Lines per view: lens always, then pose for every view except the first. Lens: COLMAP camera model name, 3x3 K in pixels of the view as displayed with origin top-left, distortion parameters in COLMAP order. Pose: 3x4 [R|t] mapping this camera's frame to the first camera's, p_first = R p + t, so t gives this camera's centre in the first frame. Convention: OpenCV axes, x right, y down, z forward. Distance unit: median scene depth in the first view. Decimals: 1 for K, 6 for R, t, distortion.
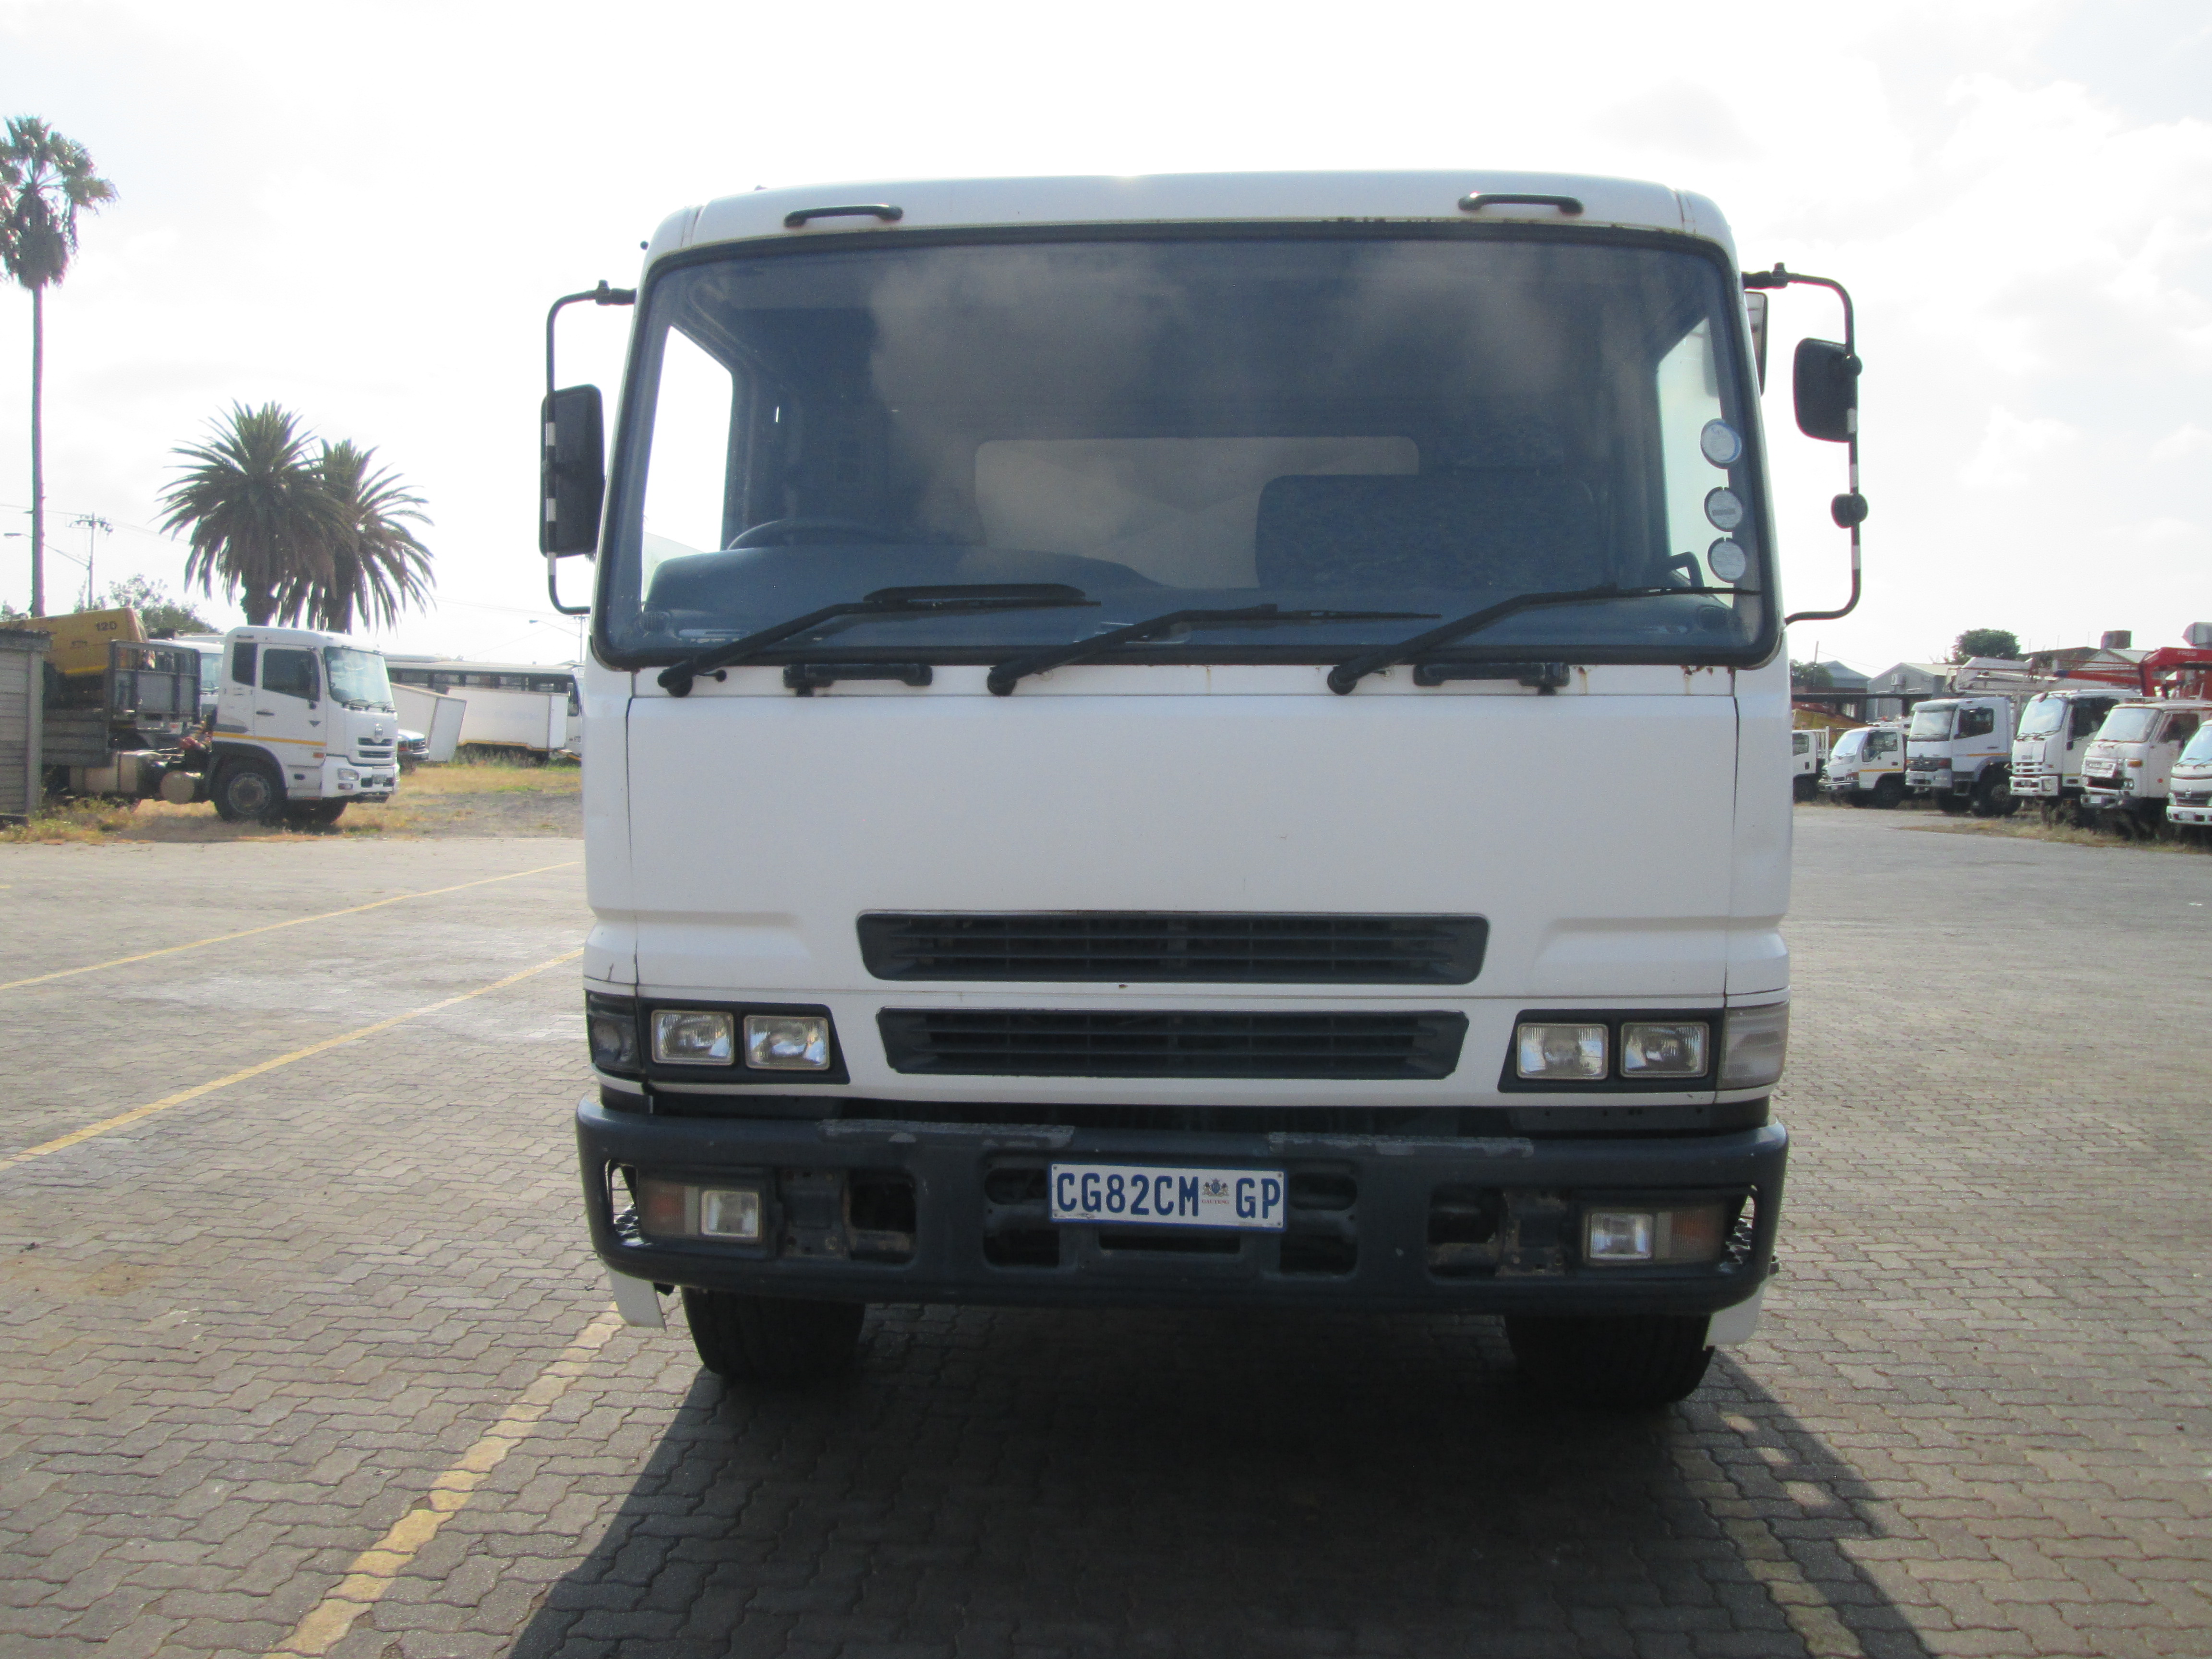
lens RADIAL K [[1809.1, 0, 1114.8], [0, 1809.1, 831.9], [0, 0, 1]] dist [-0.050537, 0.019568]
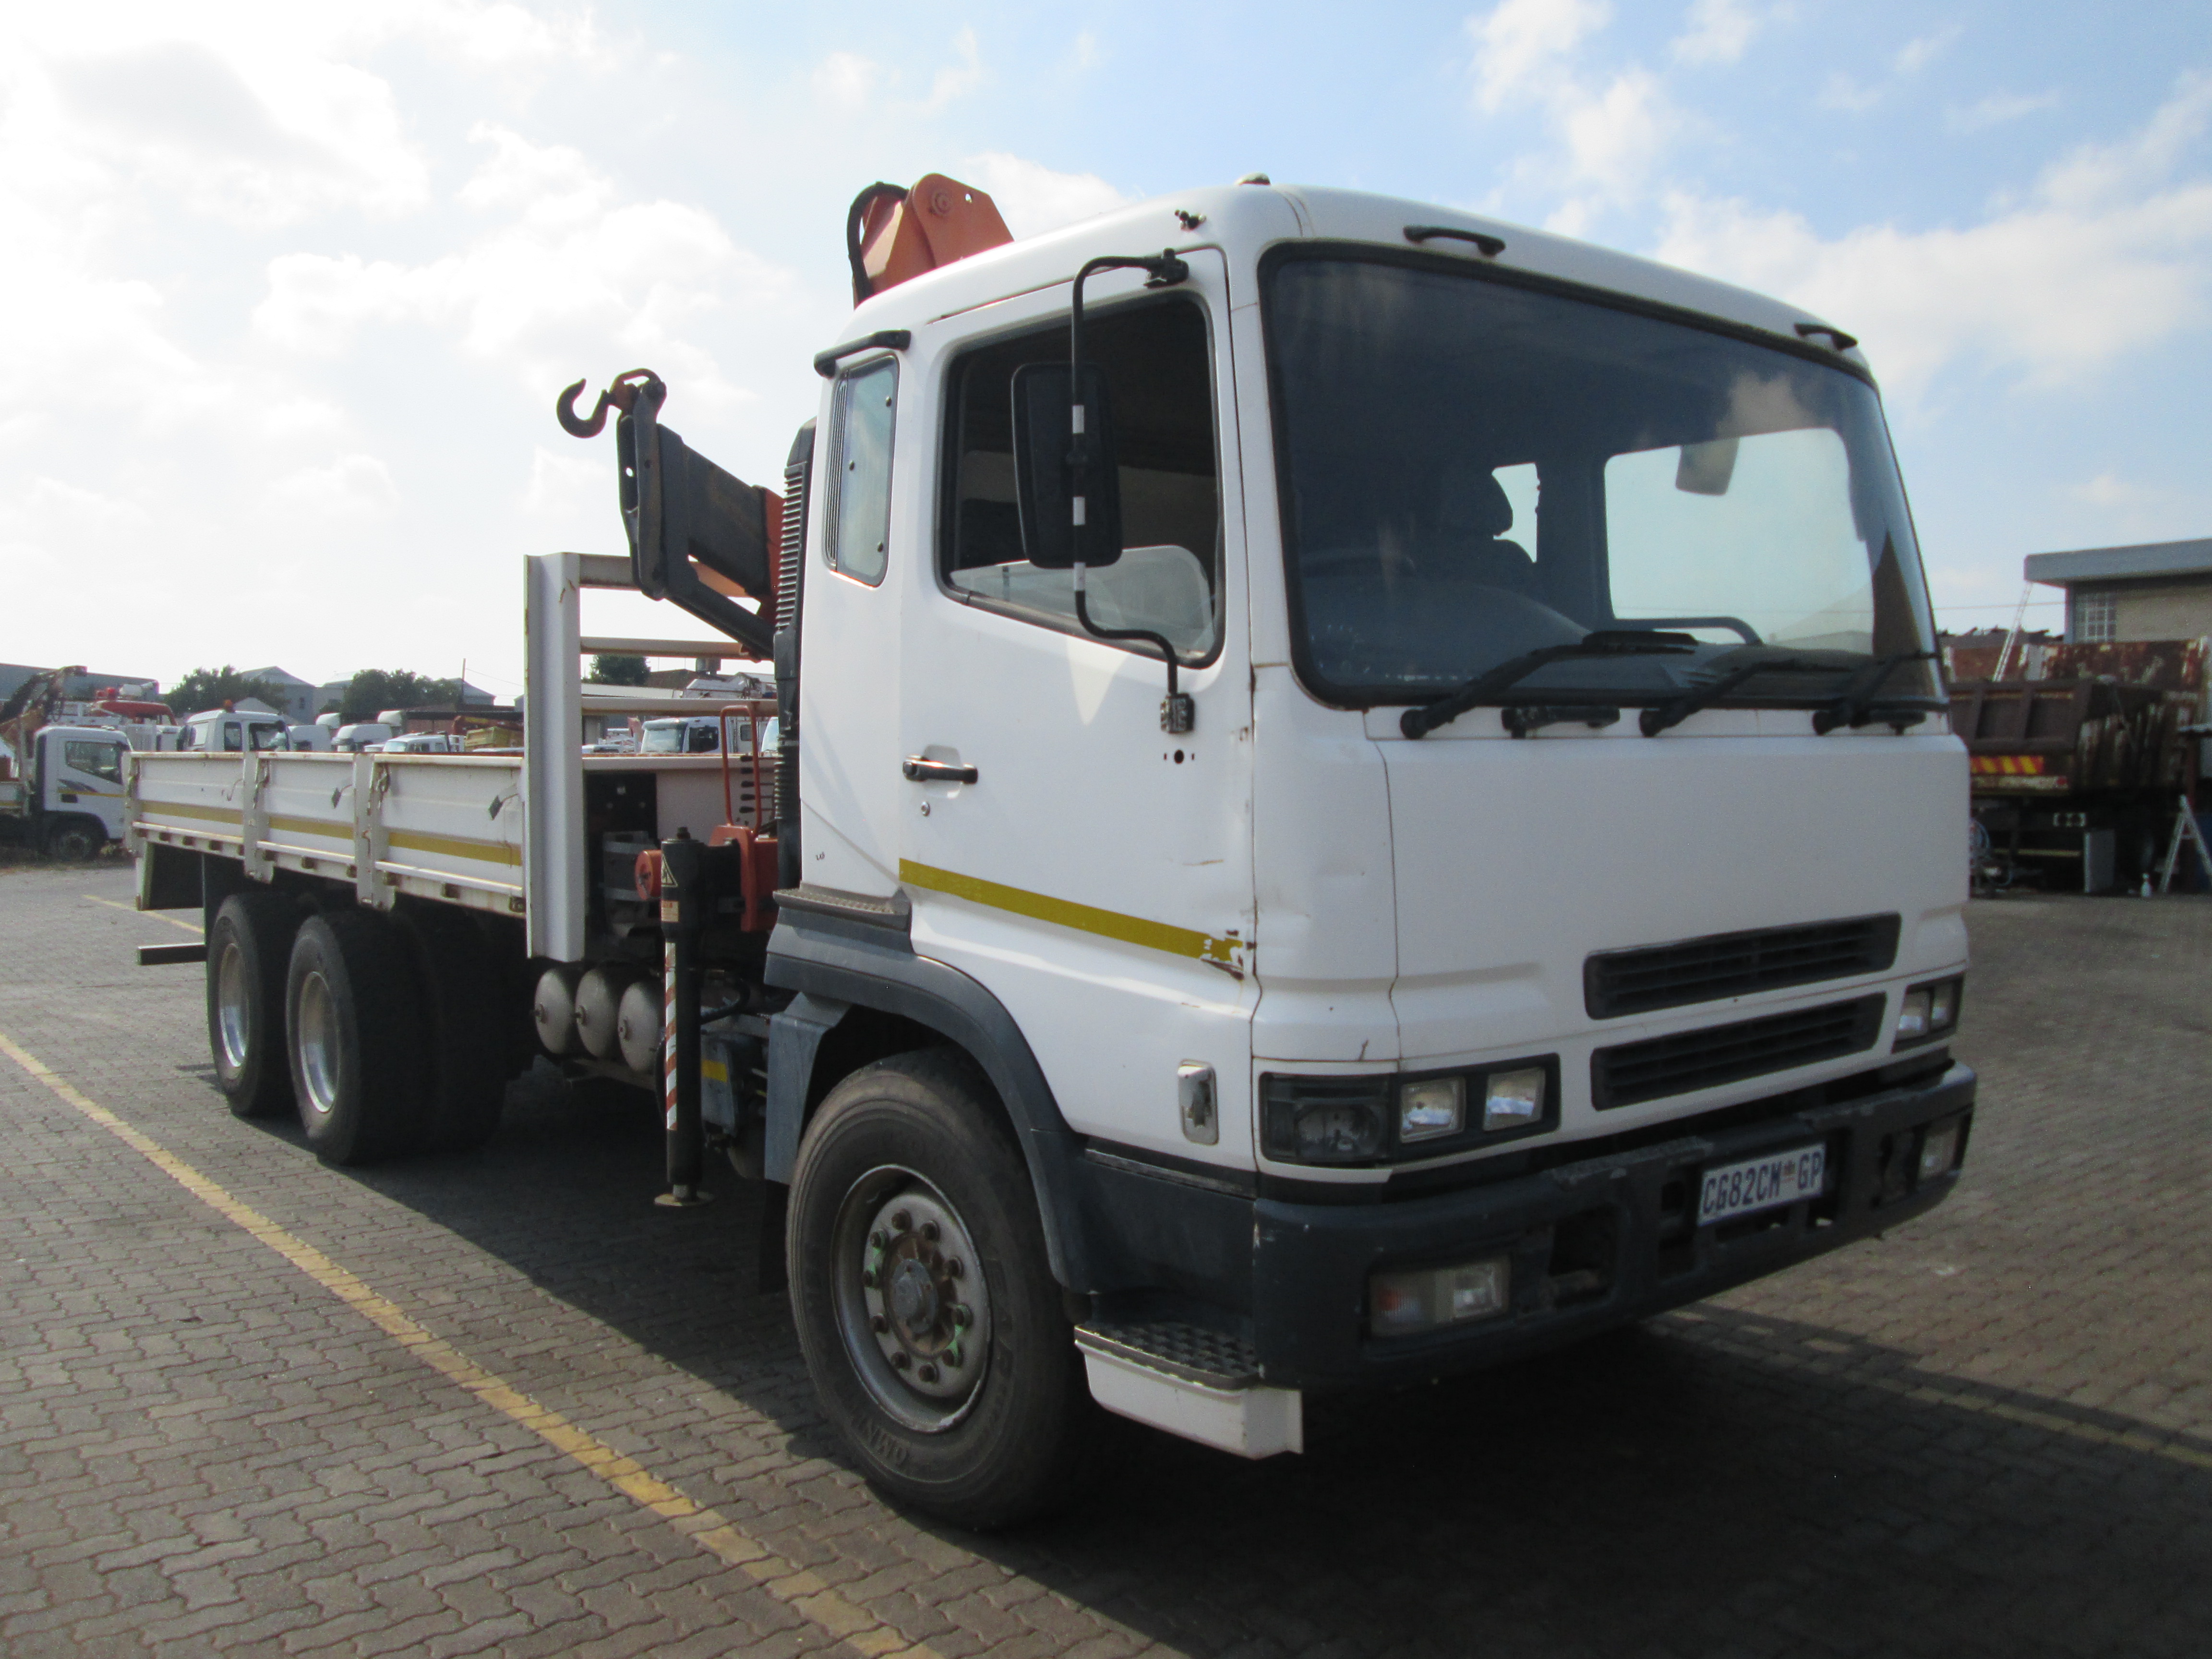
lens RADIAL K [[1809.1, 0, 1071.0], [0, 1809.1, 904.9], [0, 0, 1]] dist [-0.050537, 0.019568]
pose [[0.742906, -0.065815, 0.666152, -1.015570], [0.061071, 0.997669, 0.030461, -0.030792], [-0.666604, 0.018053, 0.745193, 0.449807]]
